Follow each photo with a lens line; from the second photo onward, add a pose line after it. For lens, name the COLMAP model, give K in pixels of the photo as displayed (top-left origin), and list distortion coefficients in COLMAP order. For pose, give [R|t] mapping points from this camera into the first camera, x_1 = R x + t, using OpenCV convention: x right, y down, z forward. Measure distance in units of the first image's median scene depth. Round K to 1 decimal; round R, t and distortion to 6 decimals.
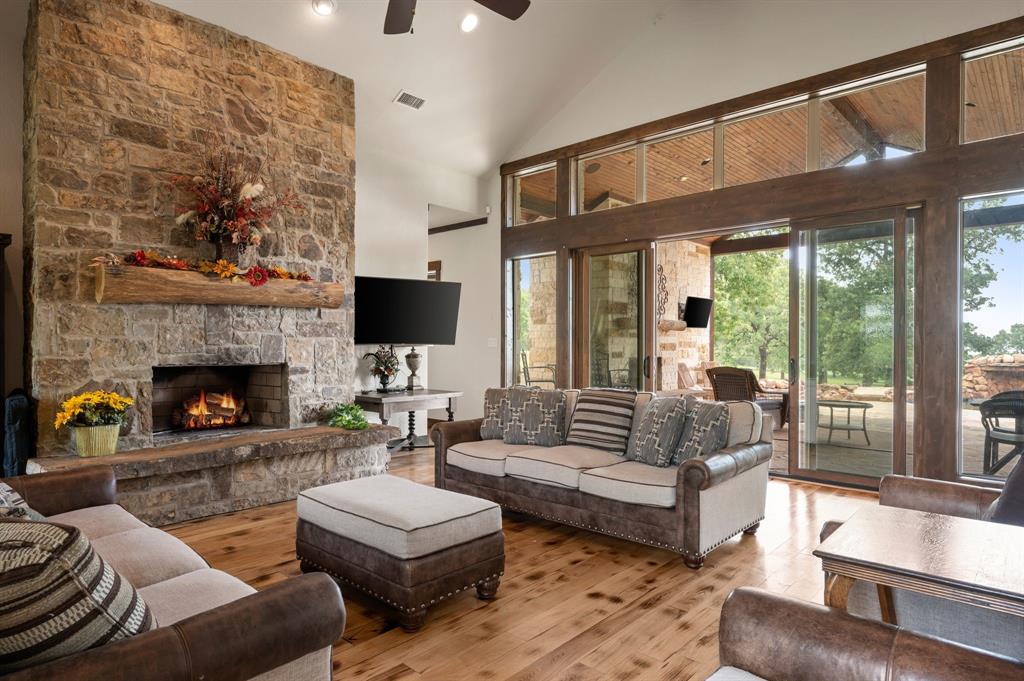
lens RADIAL K [[583.8, 0, 511.1], [0, 583.8, 344.7], [0, 0, 1]] dist [0.004813, 0.000260]
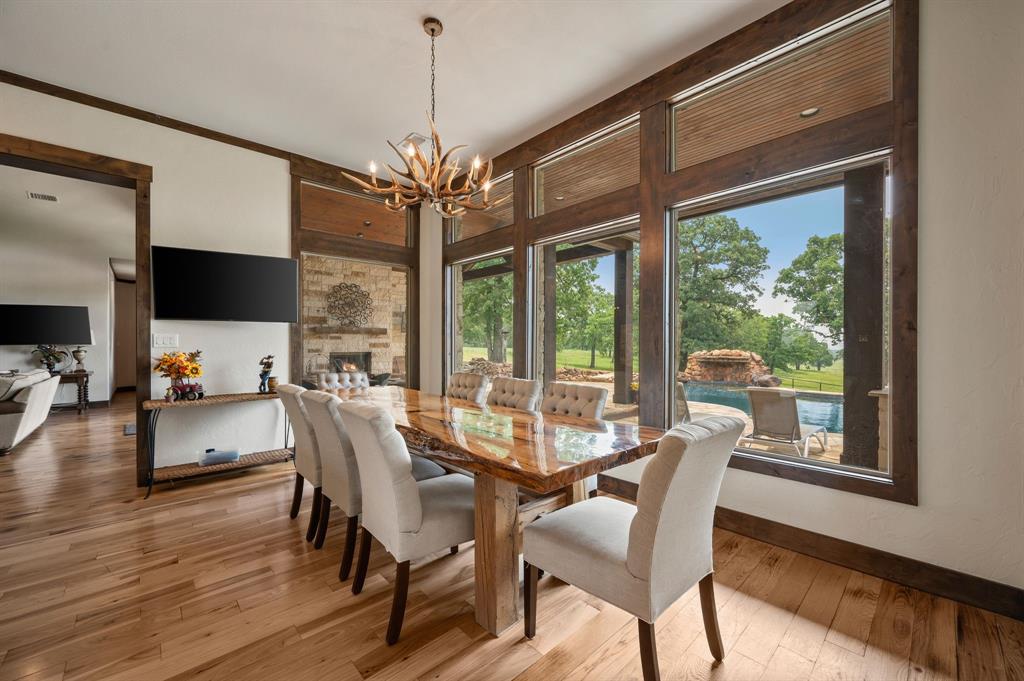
lens RADIAL K [[405.7, 0, 514.9], [0, 405.7, 341.9], [0, 0, 1]] dist [-0.001680, -0.000150]
pose [[0.997018, -0.004806, -0.077024, 0.780632], [0.004295, 0.999968, -0.006799, 0.003937], [0.077054, 0.006447, 0.997006, -0.024206]]
